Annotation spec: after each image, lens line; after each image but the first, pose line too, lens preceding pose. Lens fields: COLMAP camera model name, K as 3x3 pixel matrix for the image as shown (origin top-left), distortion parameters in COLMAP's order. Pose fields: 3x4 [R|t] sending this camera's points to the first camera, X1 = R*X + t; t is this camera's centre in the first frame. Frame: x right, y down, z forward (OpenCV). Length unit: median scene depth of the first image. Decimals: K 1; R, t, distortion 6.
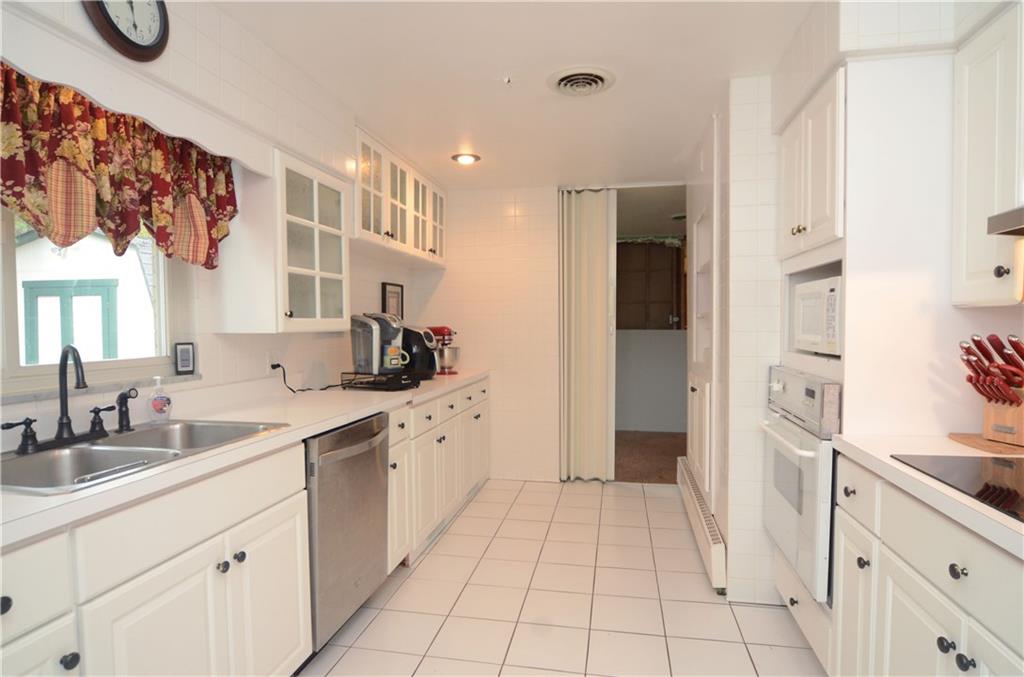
lens RADIAL K [[545.9, 0, 516.8], [0, 545.9, 338.8], [0, 0, 1]] dist [-0.016549, -0.003516]
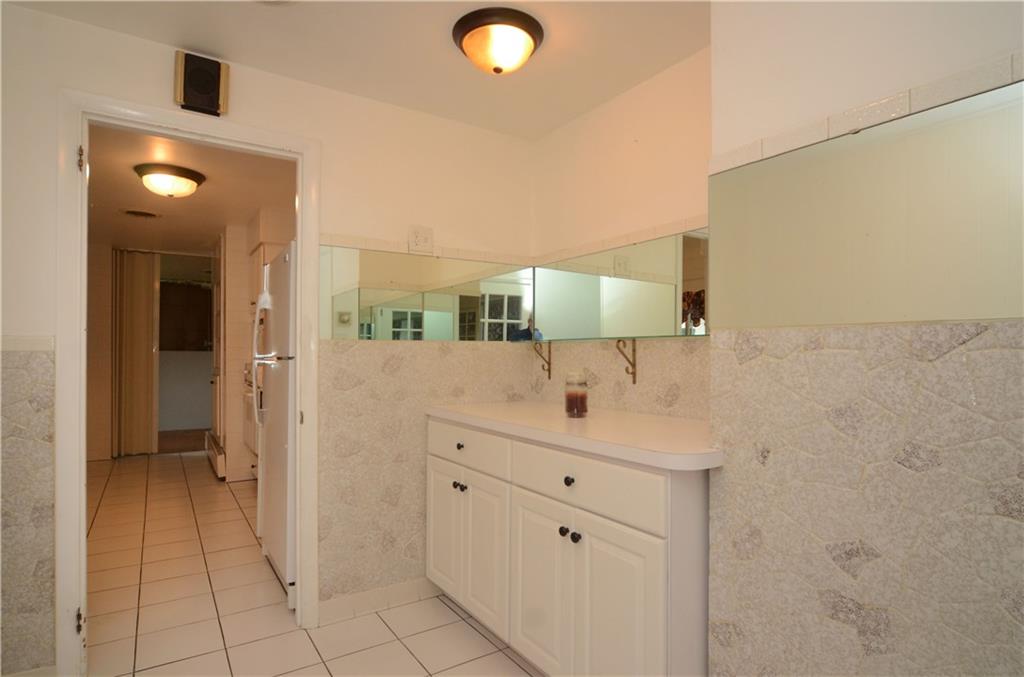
lens RADIAL K [[545.9, 0, 520.5], [0, 545.9, 342.2], [0, 0, 1]] dist [-0.016549, -0.003516]
pose [[0.713247, 0.012195, 0.700807, -0.195546], [0.018519, 0.999172, -0.036235, 0.049769], [-0.700668, 0.038823, 0.712430, -0.965113]]
